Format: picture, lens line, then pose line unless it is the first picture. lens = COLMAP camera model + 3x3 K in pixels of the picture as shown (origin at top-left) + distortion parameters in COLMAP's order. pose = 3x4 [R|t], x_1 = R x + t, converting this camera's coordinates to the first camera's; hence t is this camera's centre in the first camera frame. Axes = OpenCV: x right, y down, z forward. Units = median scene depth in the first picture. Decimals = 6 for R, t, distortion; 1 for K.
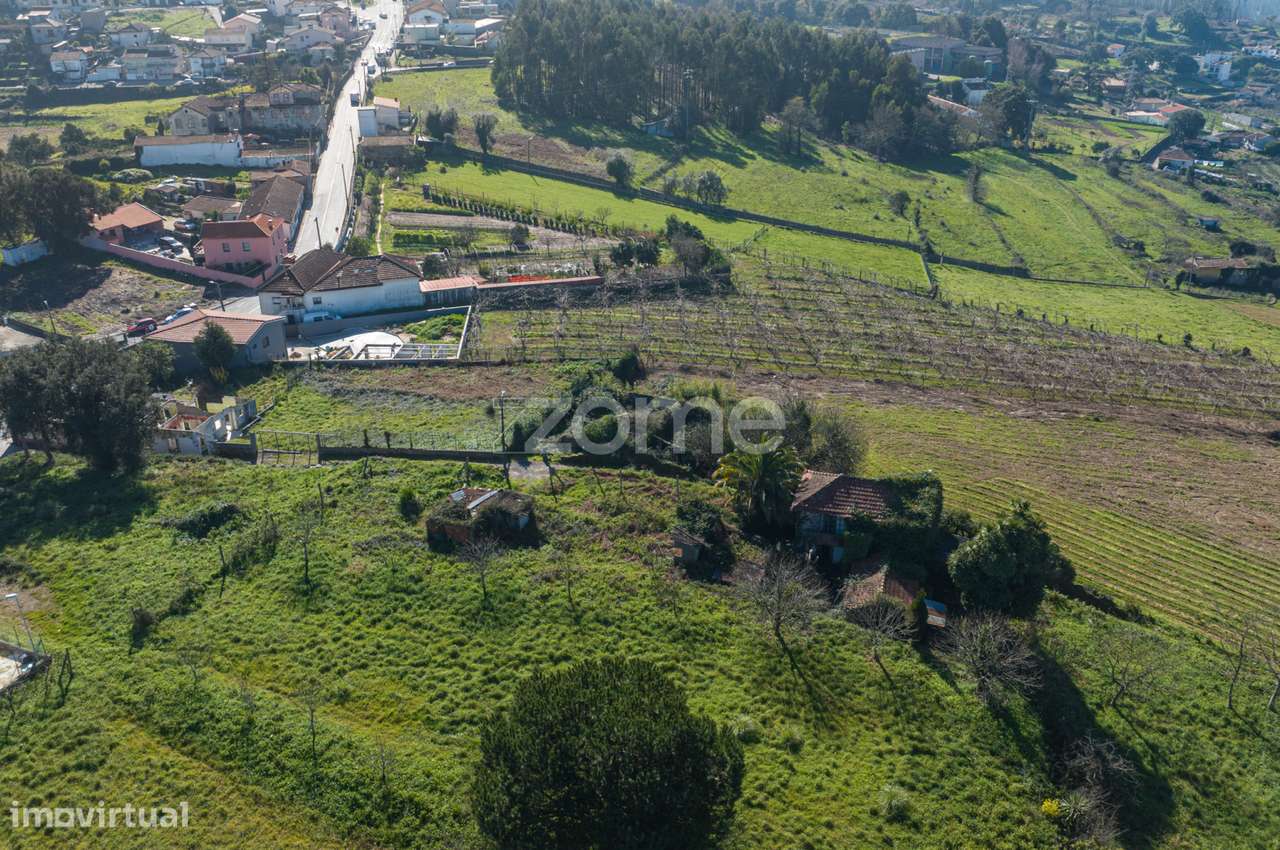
lens RADIAL K [[1062.7, 0, 642.9], [0, 1062.7, 417.7], [0, 0, 1]] dist [-0.008439, -0.032346]
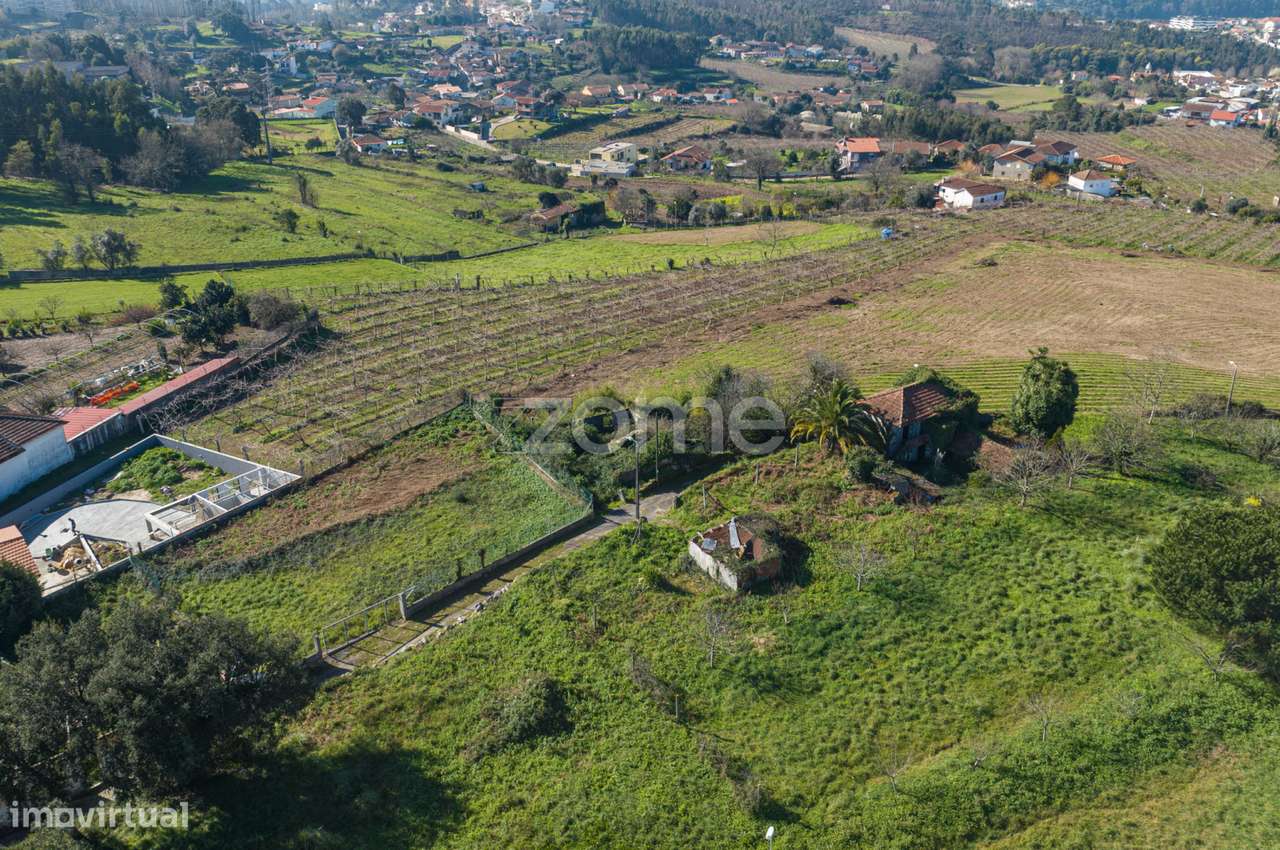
lens RADIAL K [[1062.7, 0, 642.9], [0, 1062.7, 417.7], [0, 0, 1]] dist [-0.008439, -0.032346]
pose [[0.615053, -0.337573, 0.712569, -0.321776], [0.343680, 0.928128, 0.143046, -0.069645], [-0.709643, 0.156915, 0.686865, 0.155138]]
